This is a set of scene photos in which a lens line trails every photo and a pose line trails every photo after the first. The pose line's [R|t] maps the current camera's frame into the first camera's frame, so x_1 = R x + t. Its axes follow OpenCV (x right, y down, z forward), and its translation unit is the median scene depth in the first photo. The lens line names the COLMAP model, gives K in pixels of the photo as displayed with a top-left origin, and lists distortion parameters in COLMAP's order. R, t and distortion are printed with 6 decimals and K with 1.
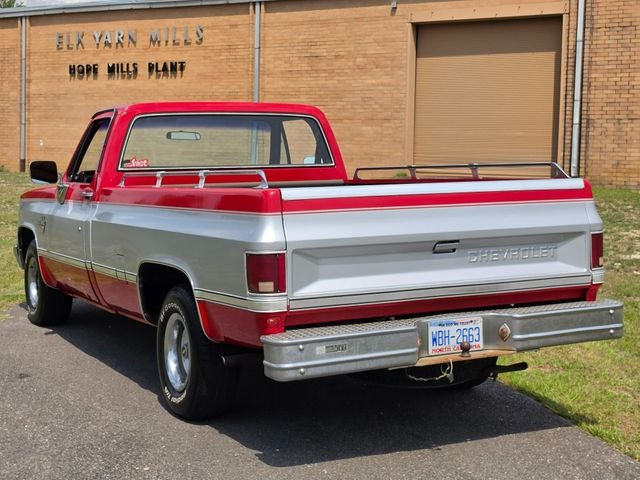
lens RADIAL K [[1057.3, 0, 284.9], [0, 1057.3, 239.0], [0, 0, 1]] dist [0.185755, -0.604898]
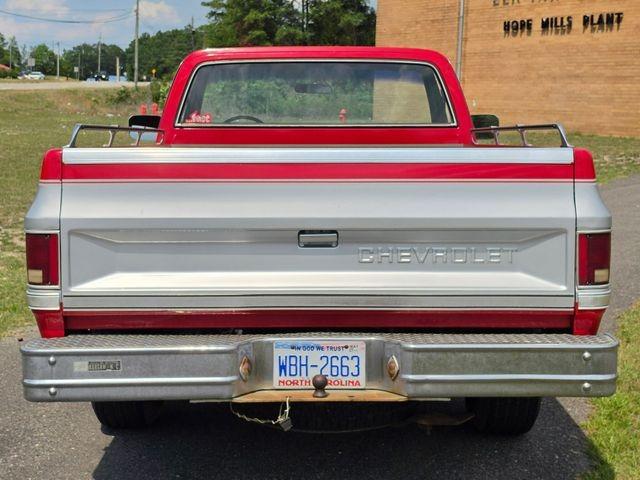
lens RADIAL K [[1057.3, 0, 284.9], [0, 1057.3, 239.0], [0, 0, 1]] dist [0.185755, -0.604898]
pose [[0.892723, 0.064923, -0.445904, 0.442543], [-0.049150, 0.997691, 0.046863, -0.024241], [0.447917, -0.019920, 0.893853, 0.354812]]
